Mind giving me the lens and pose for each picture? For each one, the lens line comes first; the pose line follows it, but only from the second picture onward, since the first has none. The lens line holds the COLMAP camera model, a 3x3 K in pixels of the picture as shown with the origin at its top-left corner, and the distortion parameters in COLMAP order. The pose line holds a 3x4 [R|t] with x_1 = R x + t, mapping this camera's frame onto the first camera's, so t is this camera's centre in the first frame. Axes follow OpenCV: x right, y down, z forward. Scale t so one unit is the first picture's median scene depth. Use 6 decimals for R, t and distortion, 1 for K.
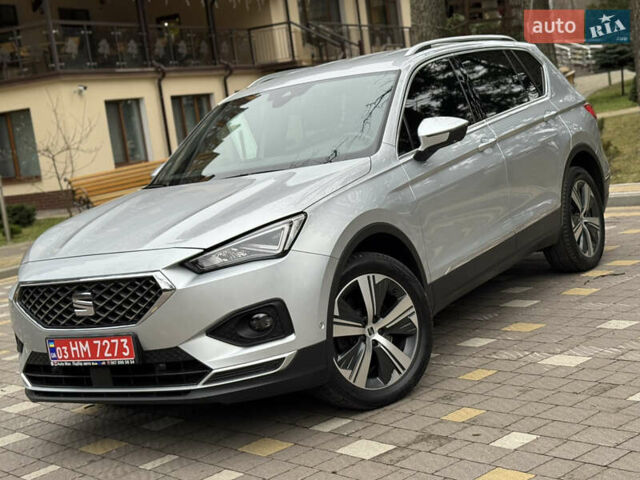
lens RADIAL K [[1032.6, 0, 316.7], [0, 1032.6, 235.8], [0, 0, 1]] dist [0.145019, 0.005678]
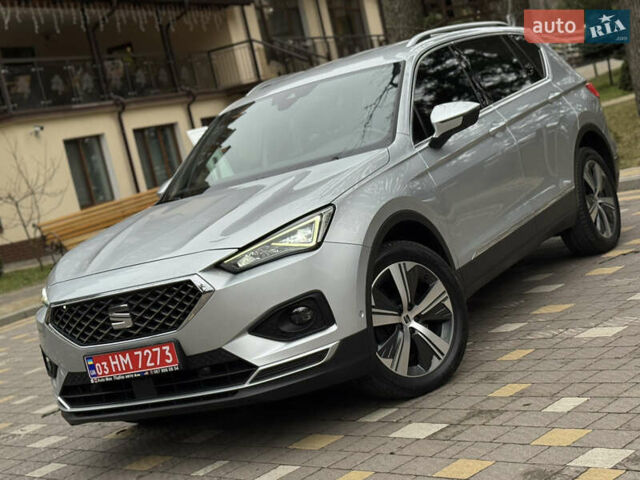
lens RADIAL K [[1128.2, 0, 320.6], [0, 1128.2, 236.7], [0, 0, 1]] dist [0.130917, 0.127471]
pose [[0.995175, -0.094212, 0.027408, -0.054889], [0.095009, 0.995043, -0.029369, 0.038885], [-0.024505, 0.031831, 0.999193, -0.091027]]
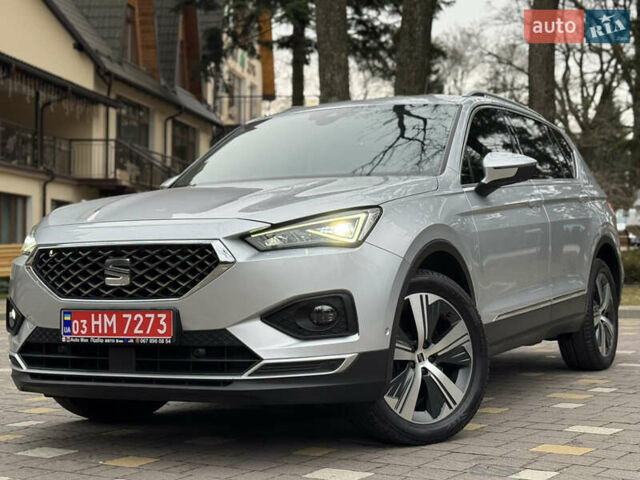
lens RADIAL K [[1100.2, 0, 321.3], [0, 1100.2, 240.3], [0, 0, 1]] dist [0.130087, -0.039265]
pose [[0.984364, 0.150718, 0.091171, -0.141830], [-0.136749, 0.980114, -0.143795, 0.147151], [-0.111030, 0.129079, 0.985399, 0.062981]]
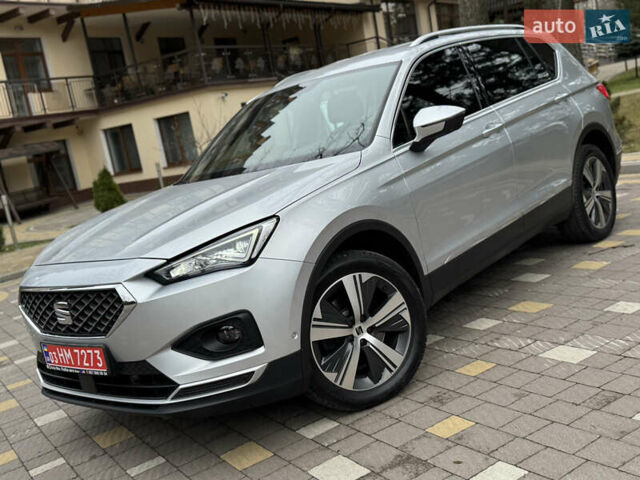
lens RADIAL K [[698.9, 0, 318.7], [0, 698.9, 242.4], [0, 0, 1]] dist [0.200315, -0.422334]
pose [[0.990519, -0.022069, -0.135590, 0.111125], [0.031927, 0.996968, 0.070964, -0.041717], [0.133612, -0.074620, 0.988220, 0.355282]]
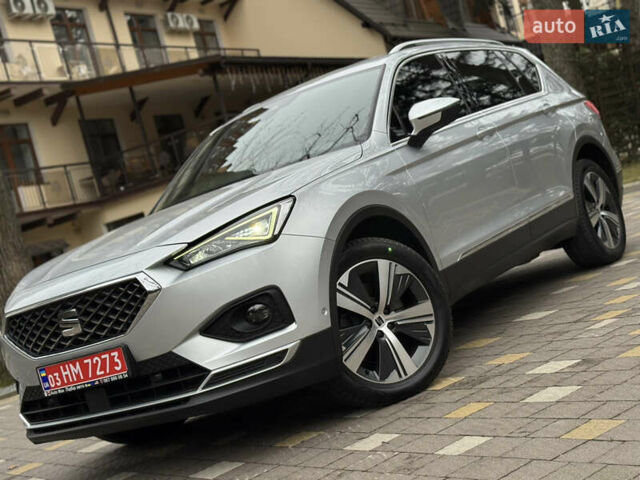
lens RADIAL K [[977.1, 0, 321.5], [0, 977.1, 237.9], [0, 0, 1]] dist [0.131239, -0.006518]
pose [[0.991773, -0.124758, -0.028653, 0.033979], [0.121459, 0.987840, -0.097052, 0.101863], [0.040412, 0.092774, 0.994867, 0.119812]]
